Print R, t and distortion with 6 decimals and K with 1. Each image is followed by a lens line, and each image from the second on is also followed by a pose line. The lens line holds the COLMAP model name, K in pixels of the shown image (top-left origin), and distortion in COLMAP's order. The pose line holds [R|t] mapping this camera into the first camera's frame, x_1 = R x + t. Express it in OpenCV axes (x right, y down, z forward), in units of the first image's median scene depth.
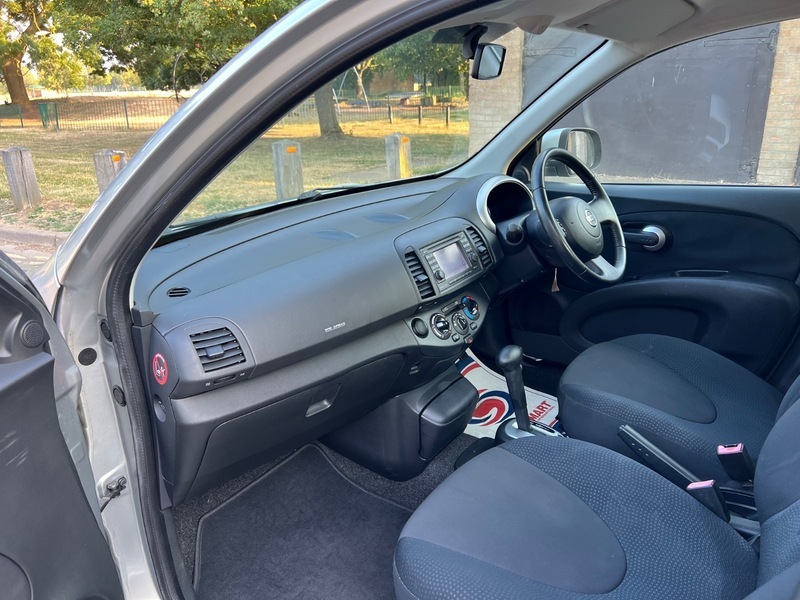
lens RADIAL K [[586.8, 0, 397.1], [0, 586.8, 292.6], [0, 0, 1]] dist [0.068268, -0.060081]
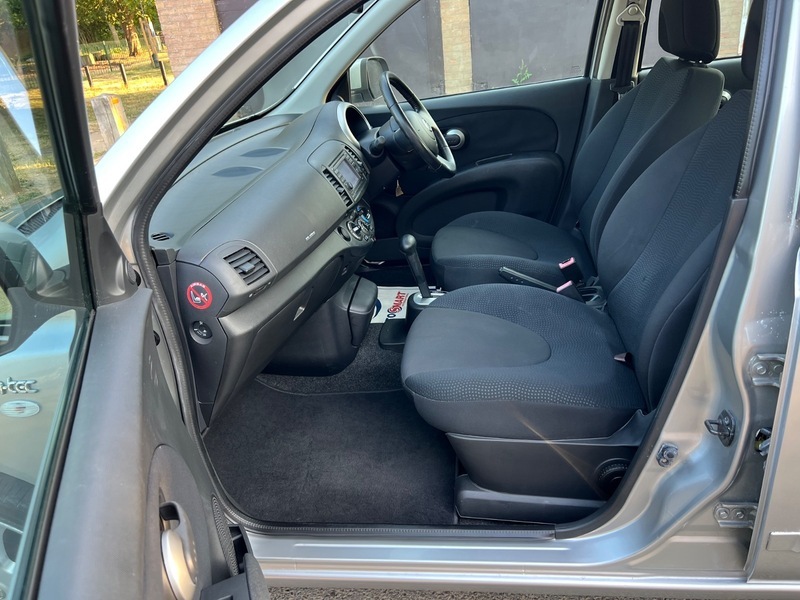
lens RADIAL K [[589.8, 0, 379.4], [0, 589.8, 301.9], [0, 0, 1]] dist [0.111136, -0.112233]
pose [[0.876529, -0.262266, 0.403626, -0.034893], [0.227849, 0.964703, 0.132035, 0.004313], [-0.424007, -0.023766, 0.905347, -0.010023]]
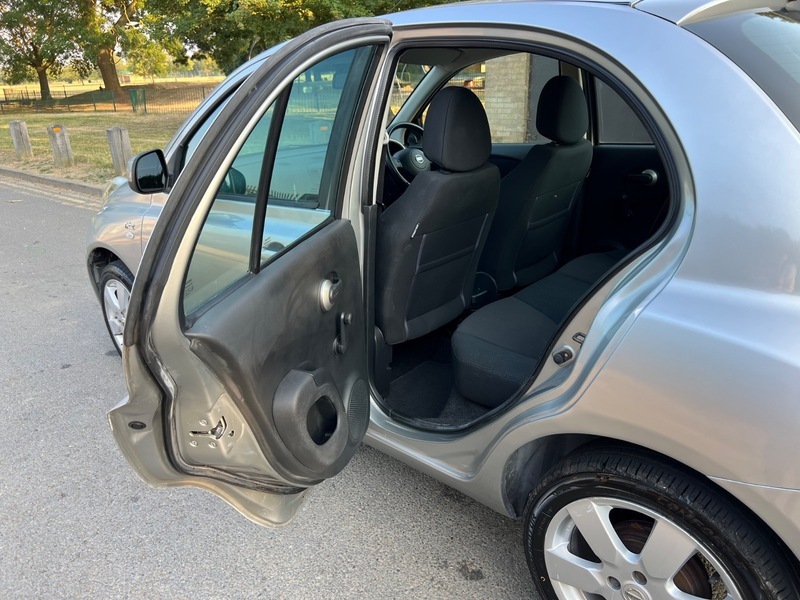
lens RADIAL K [[576.1, 0, 398.3], [0, 576.1, 284.9], [0, 0, 1]] dist [0.092069, -0.060553]
pose [[0.994087, 0.025398, -0.105574, 0.044884], [-0.023318, 0.999510, 0.020891, 0.023497], [0.106053, -0.018305, 0.994192, -0.084953]]
